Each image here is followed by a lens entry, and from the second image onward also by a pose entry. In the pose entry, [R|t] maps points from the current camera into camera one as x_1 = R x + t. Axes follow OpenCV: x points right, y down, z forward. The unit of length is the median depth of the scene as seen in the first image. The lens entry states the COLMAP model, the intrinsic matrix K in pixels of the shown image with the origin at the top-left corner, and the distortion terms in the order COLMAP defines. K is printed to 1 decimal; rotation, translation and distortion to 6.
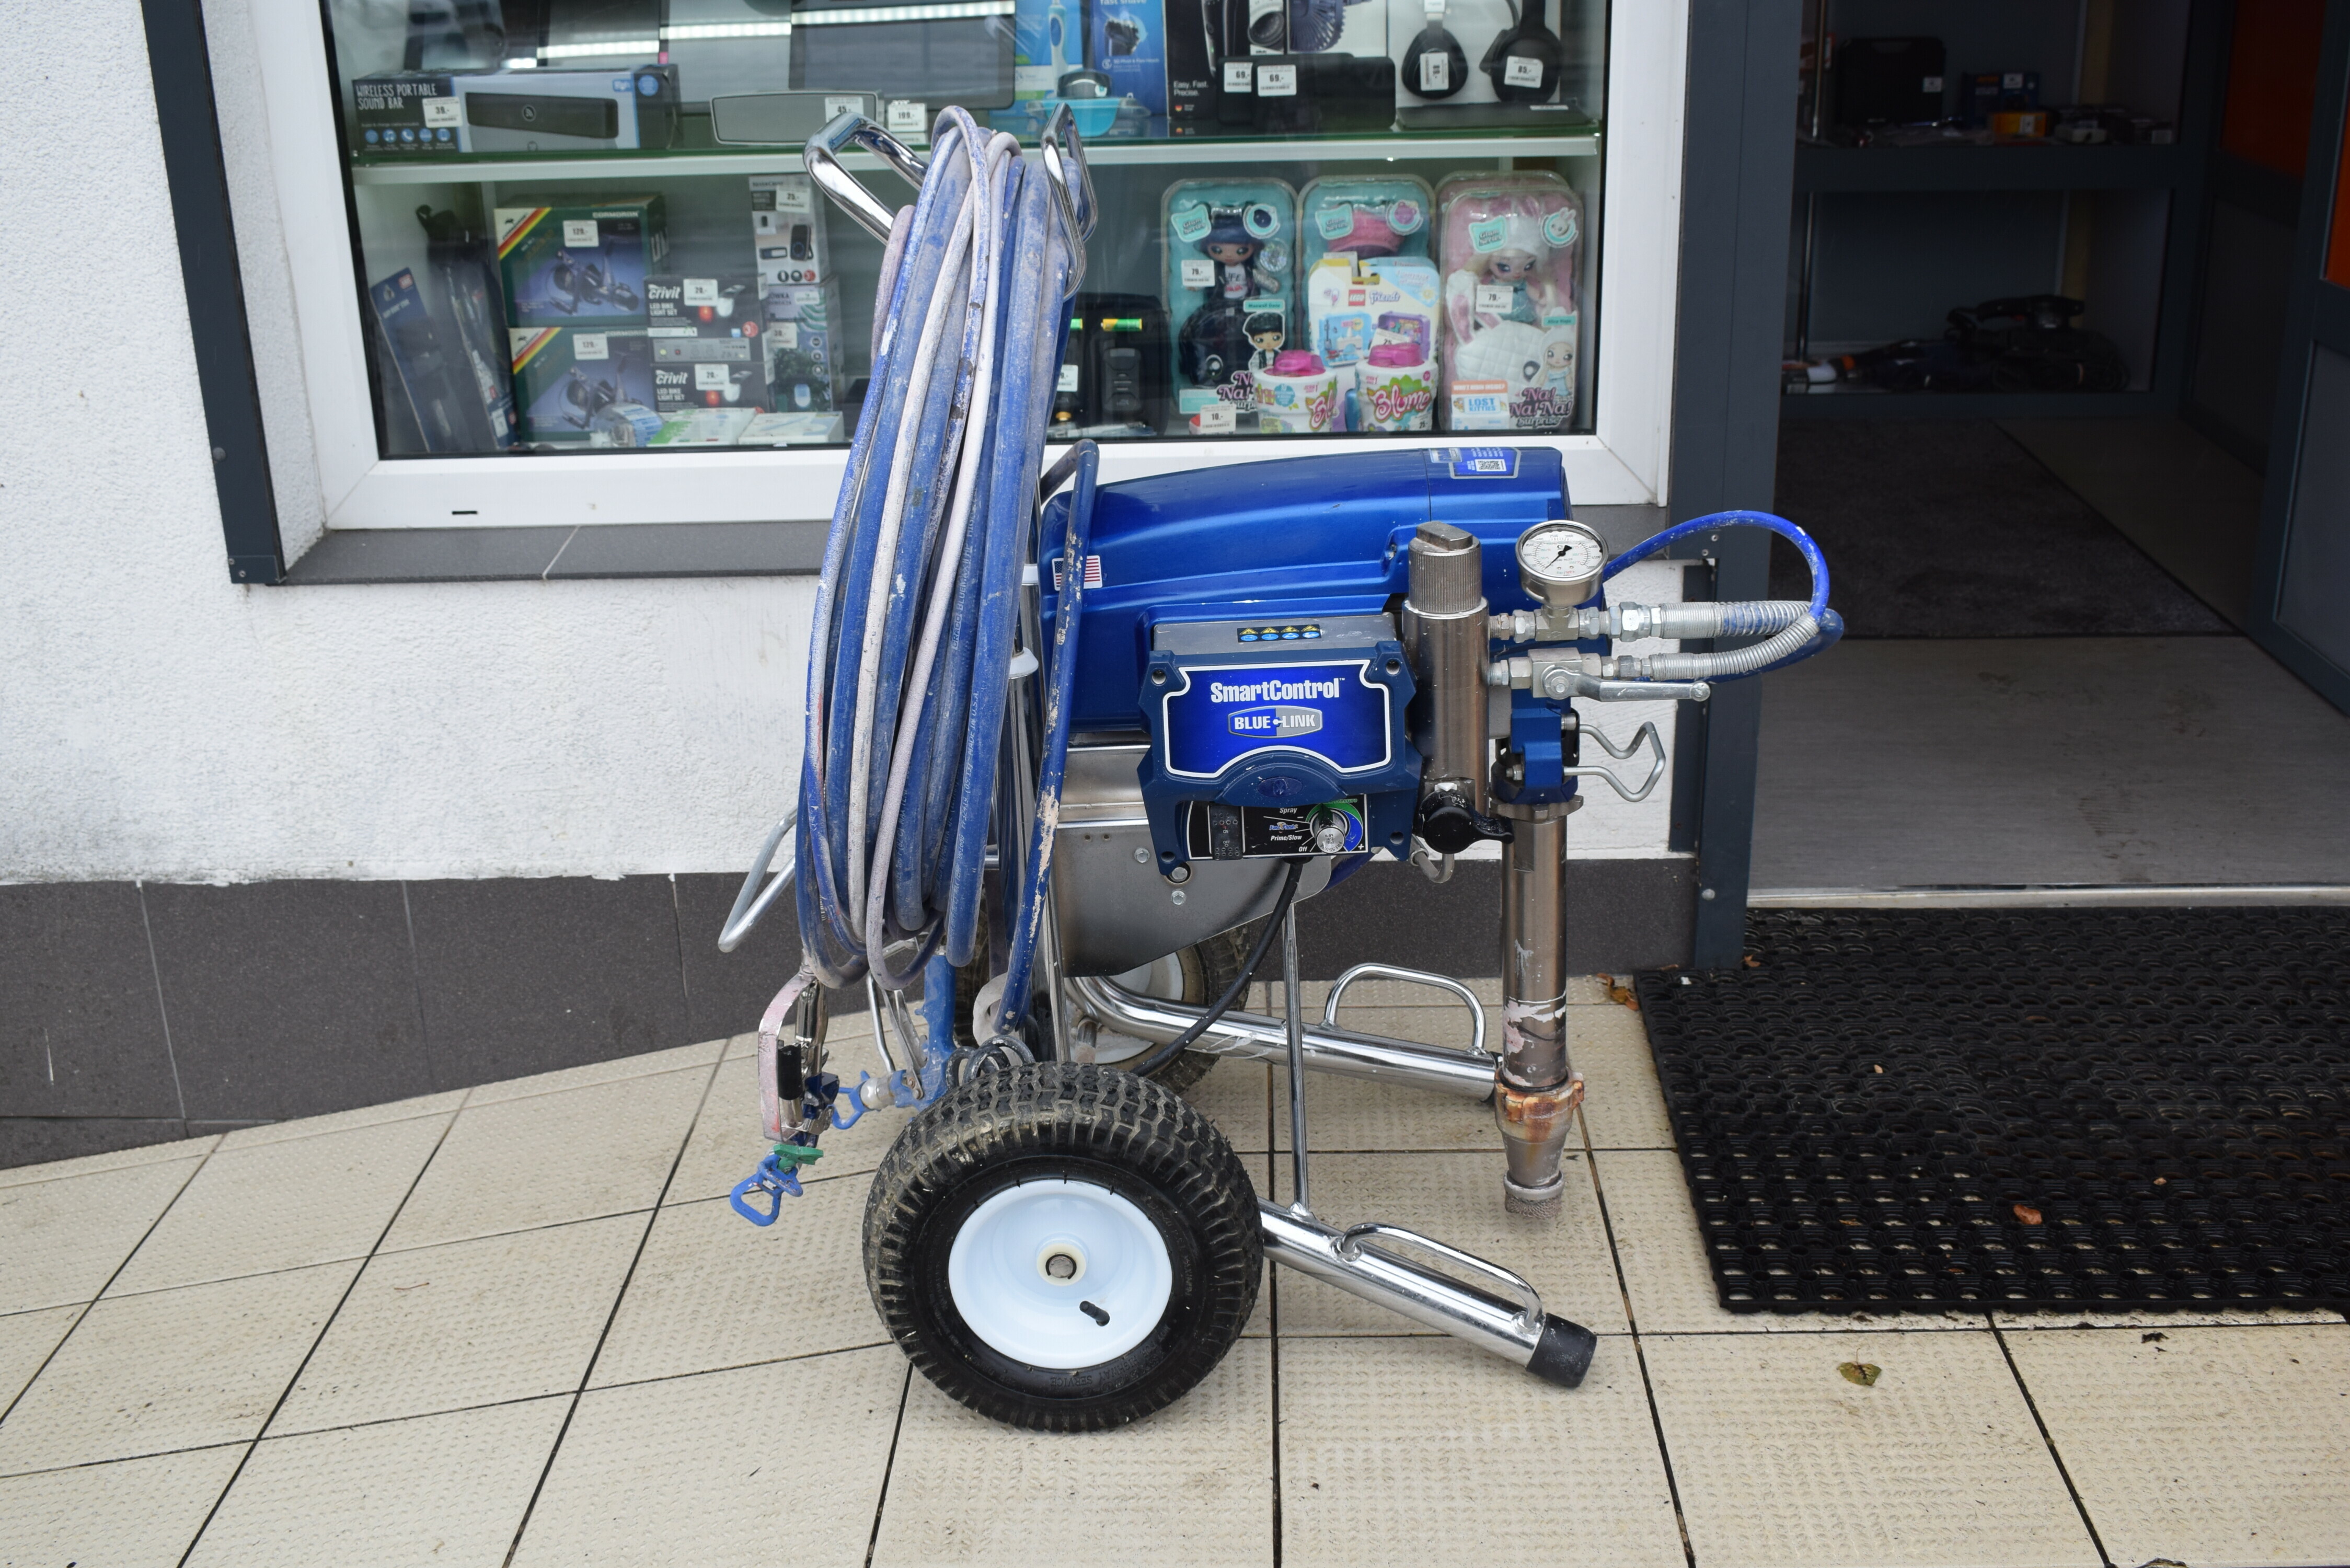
lens RADIAL K [[2421.1, 0, 1175.0], [0, 2421.1, 784.0], [0, 0, 1]] dist [-0.061162, -0.014964]
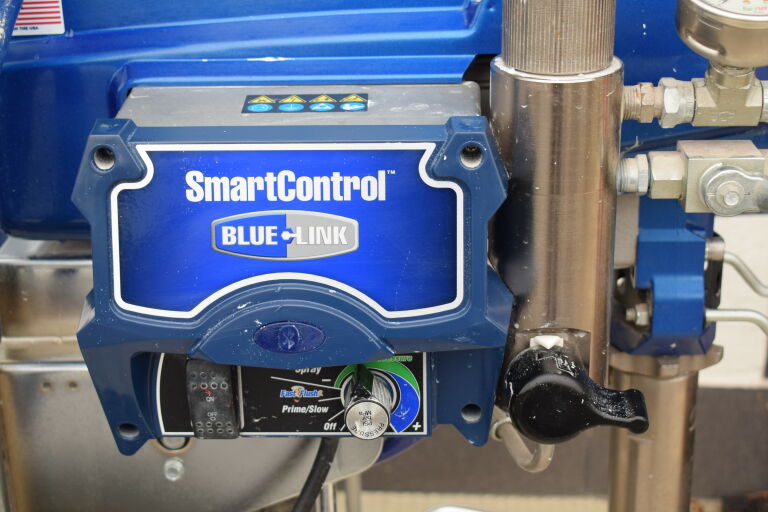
lens RADIAL K [[1413.4, 0, 384.0], [0, 1413.4, 256.0], [0, 0, 1]] dist [-0.010498, -0.061275]
pose [[0.999304, 0.036415, 0.008069, 0.061578], [-0.036359, 0.999315, -0.006928, -0.017697], [-0.008316, 0.006630, 0.999943, 0.595731]]
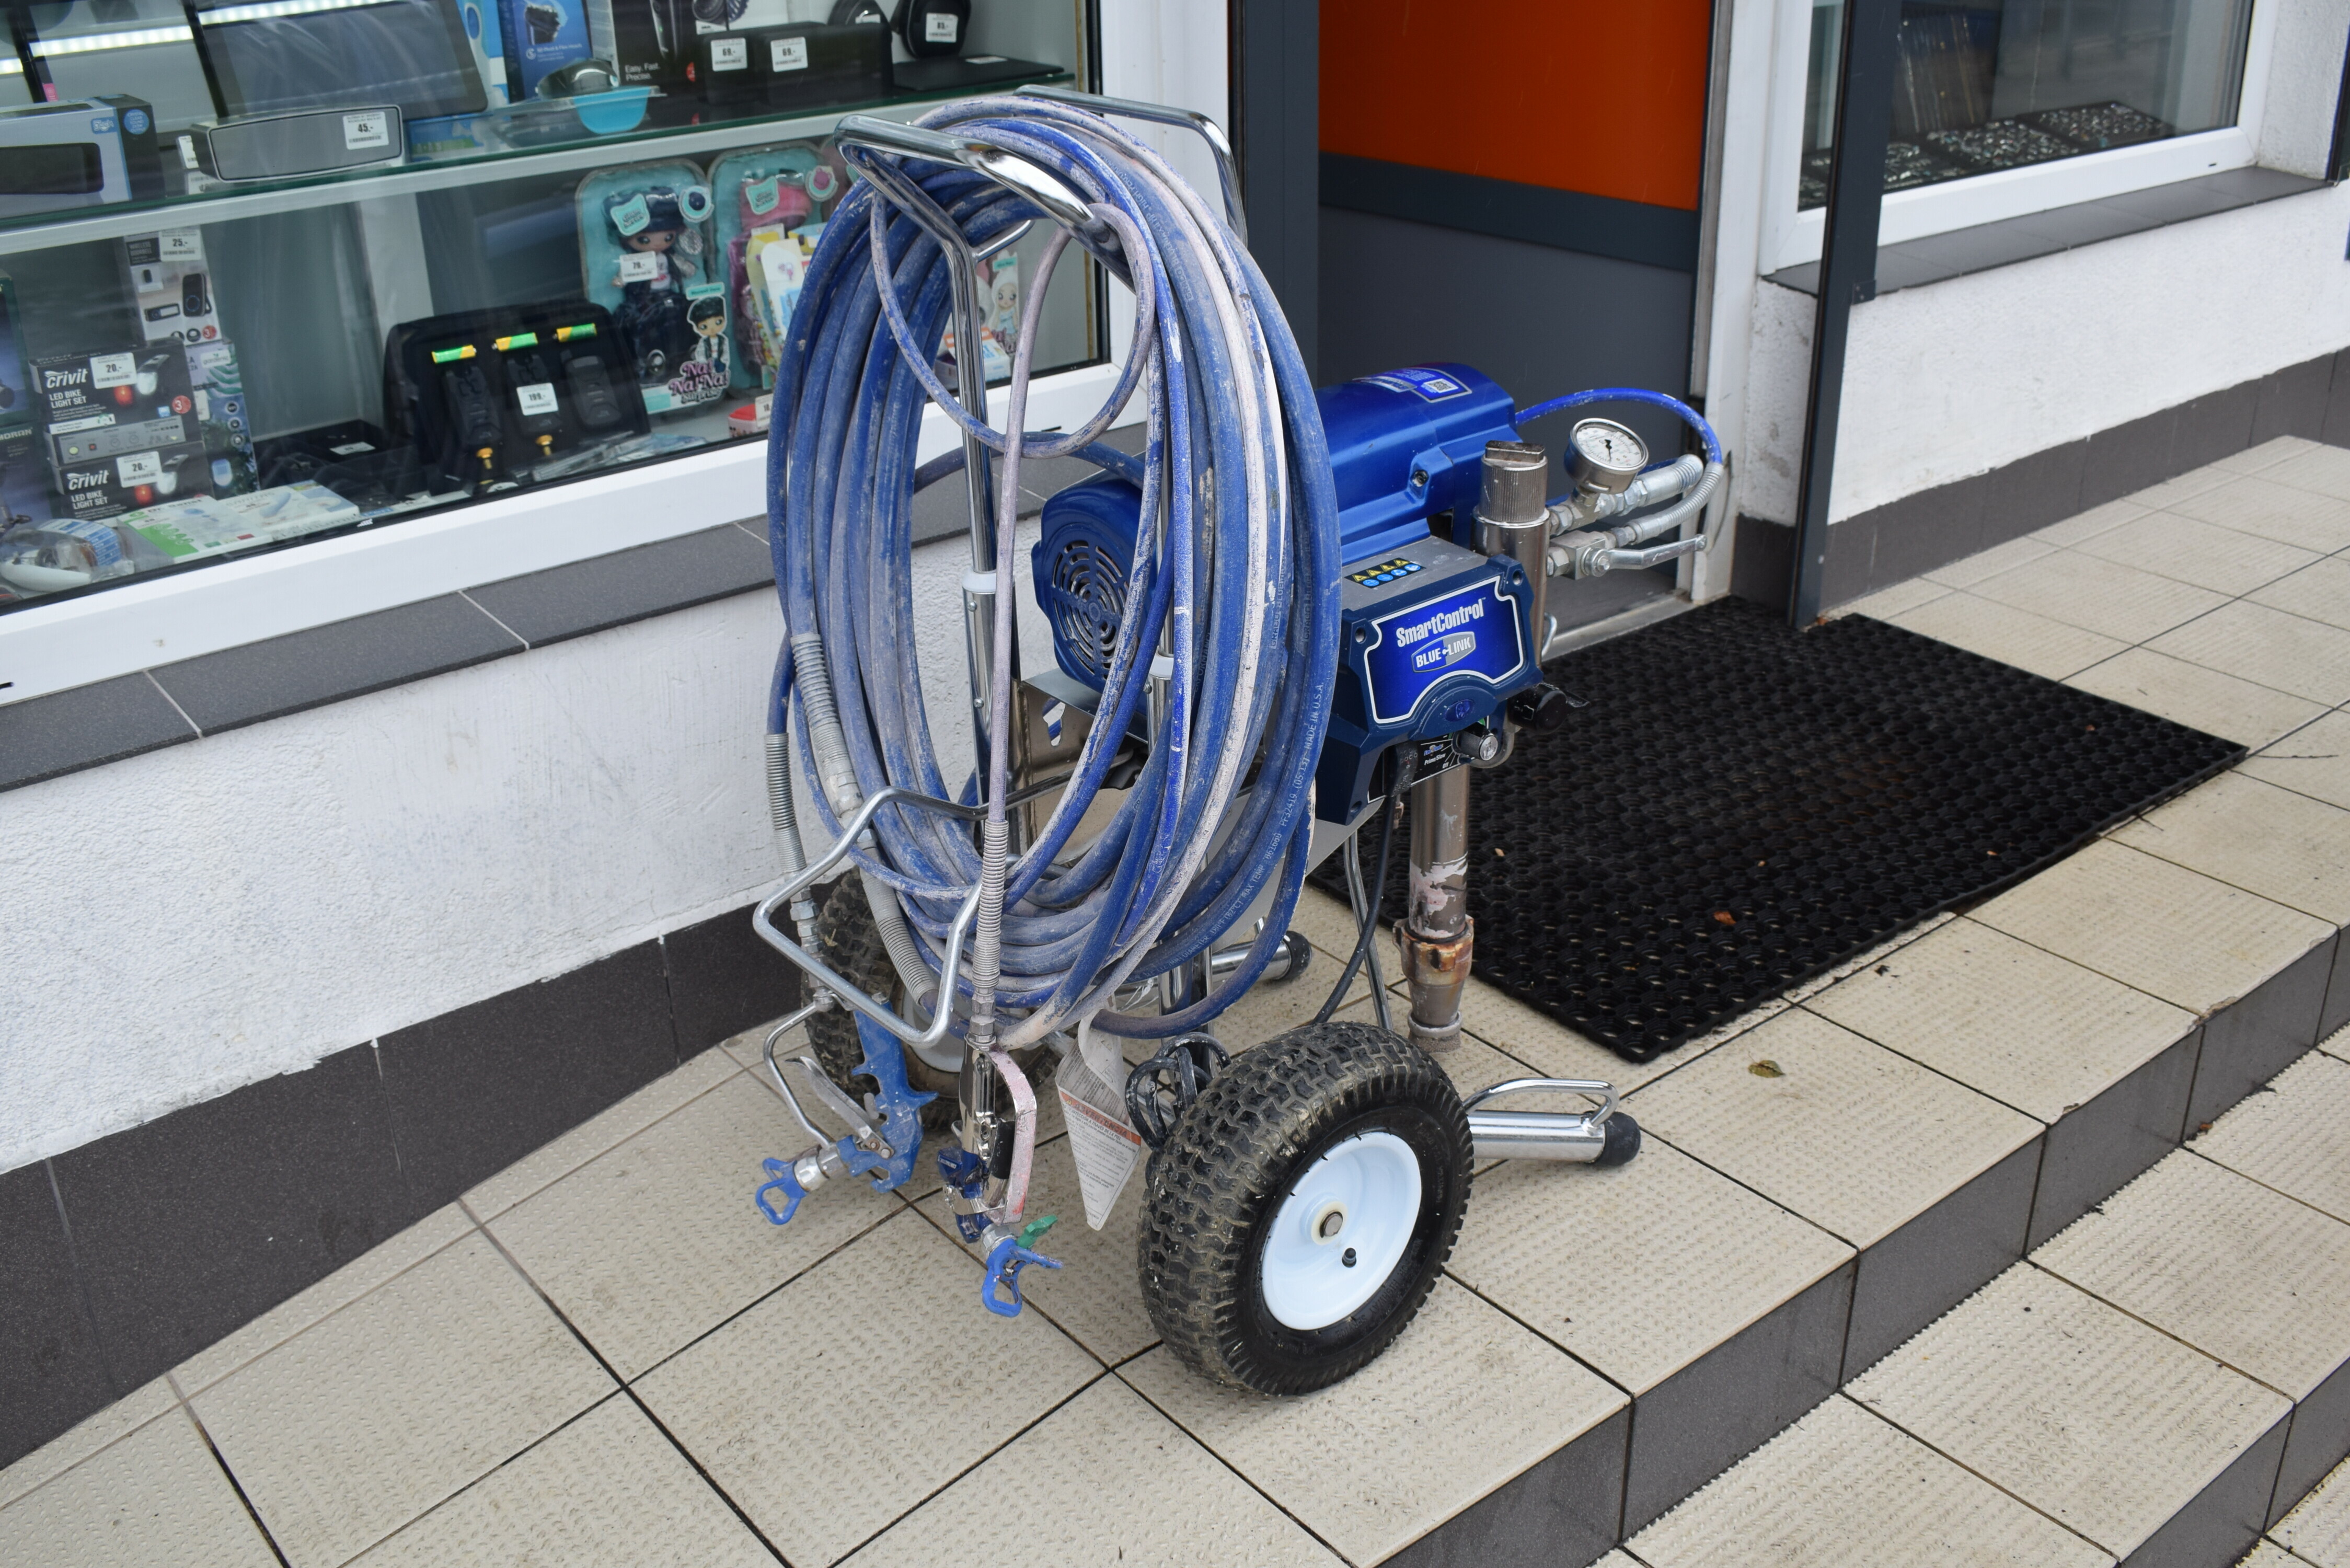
lens RADIAL K [[2270.9, 0, 1175.0], [0, 2270.9, 784.0], [0, 0, 1]] dist [-0.081120, 0.015278]
pose [[0.762725, -0.262881, 0.590884, -0.617551], [0.236295, 0.963768, 0.123760, -0.114622], [-0.602009, 0.045228, 0.797207, 0.269452]]
